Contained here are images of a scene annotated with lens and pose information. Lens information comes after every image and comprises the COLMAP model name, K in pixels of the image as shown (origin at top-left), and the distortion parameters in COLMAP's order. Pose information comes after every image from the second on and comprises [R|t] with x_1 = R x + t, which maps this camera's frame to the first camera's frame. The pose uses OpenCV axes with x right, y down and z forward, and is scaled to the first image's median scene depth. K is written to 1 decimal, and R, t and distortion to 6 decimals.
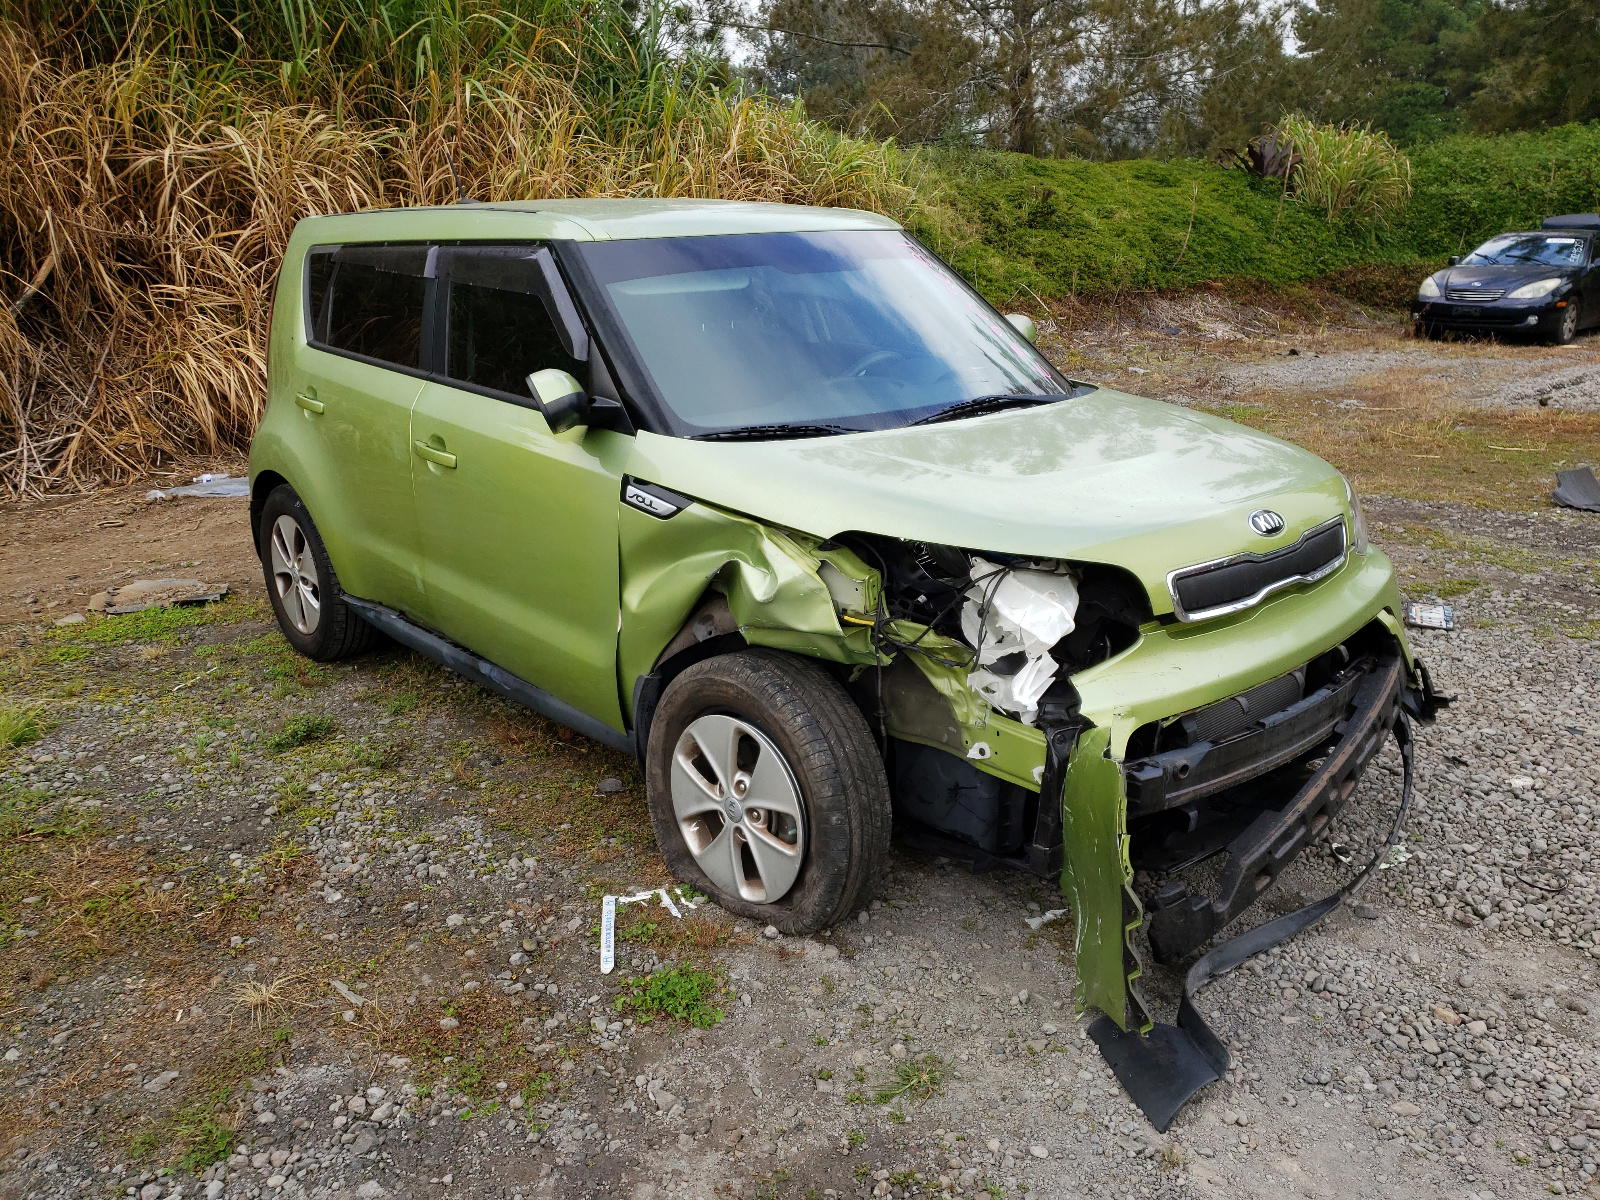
lens RADIAL K [[1349.0, 0, 800.0], [0, 1349.0, 600.0], [0, 0, 1]] dist [0.090467, -0.114823]
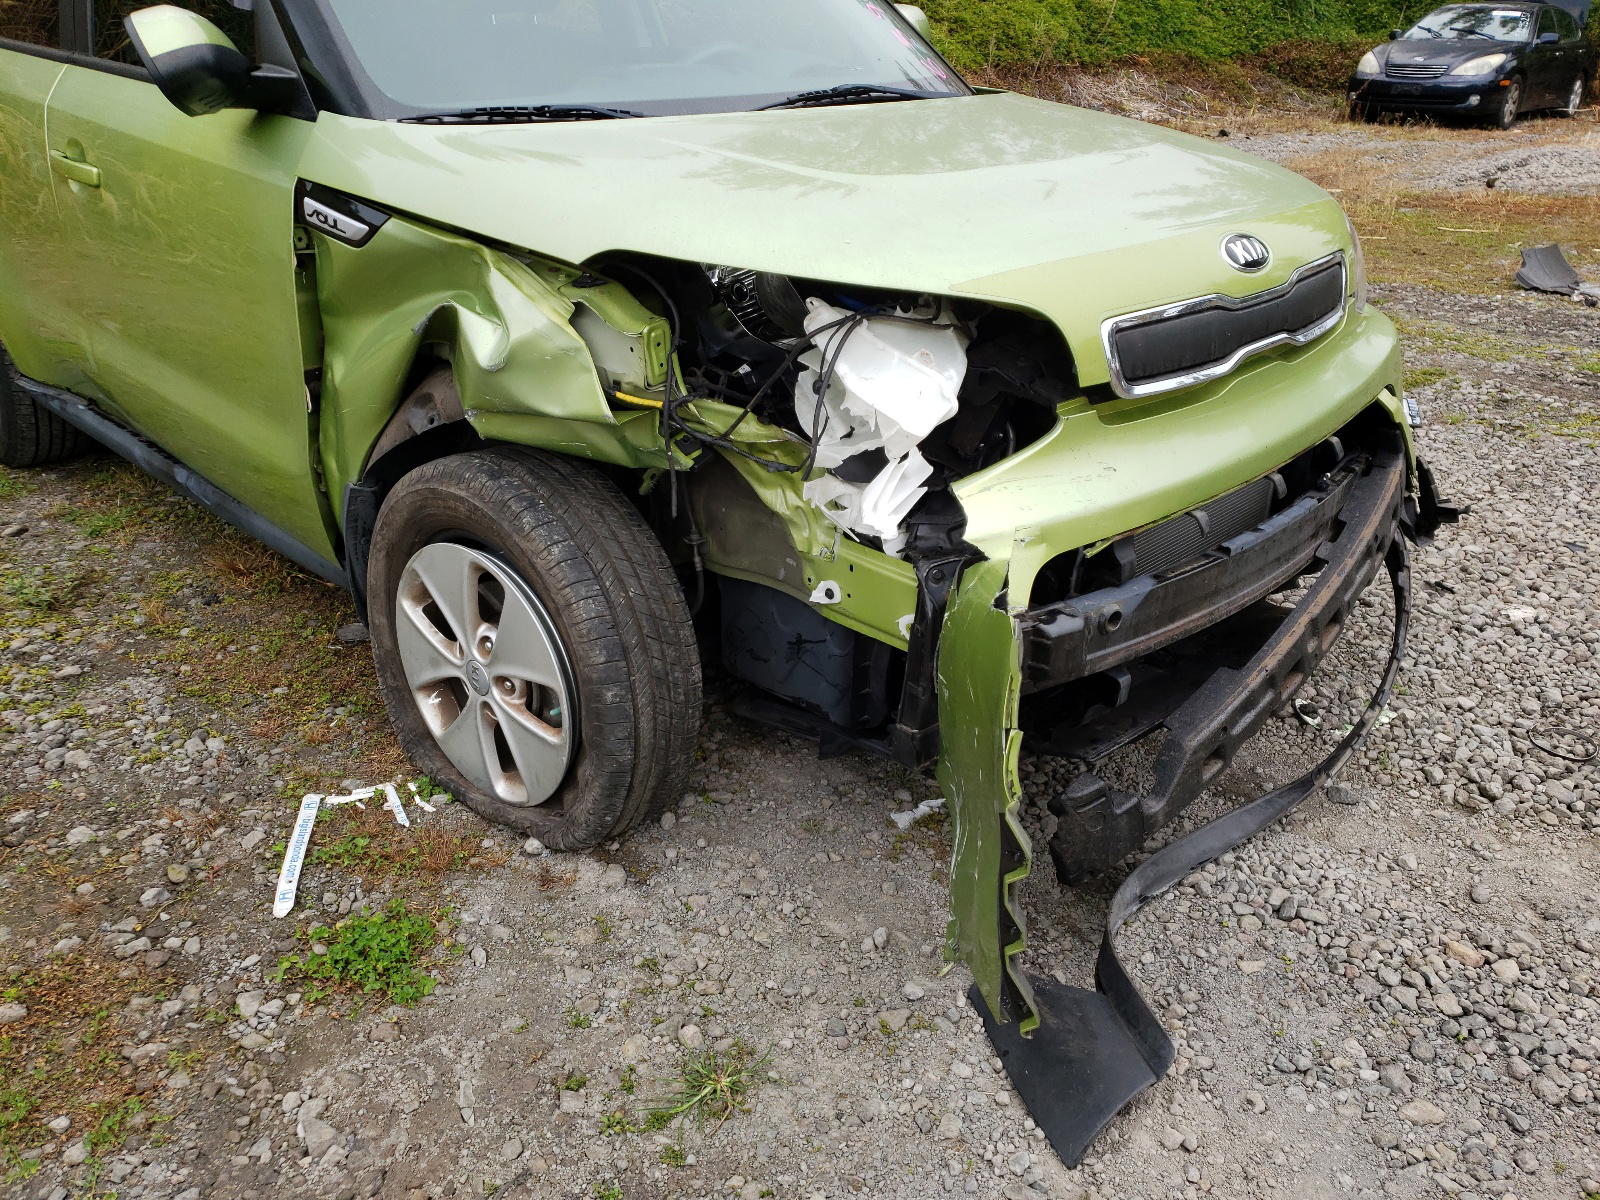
lens RADIAL K [[1370.9, 0, 800.0], [0, 1370.9, 600.0], [0, 0, 1]] dist [0.143563, -0.216265]
pose [[0.997730, -0.009036, 0.066729, 0.072333], [-0.000130, 0.990694, 0.136105, 0.019307], [-0.067338, -0.135805, 0.988445, 0.300876]]
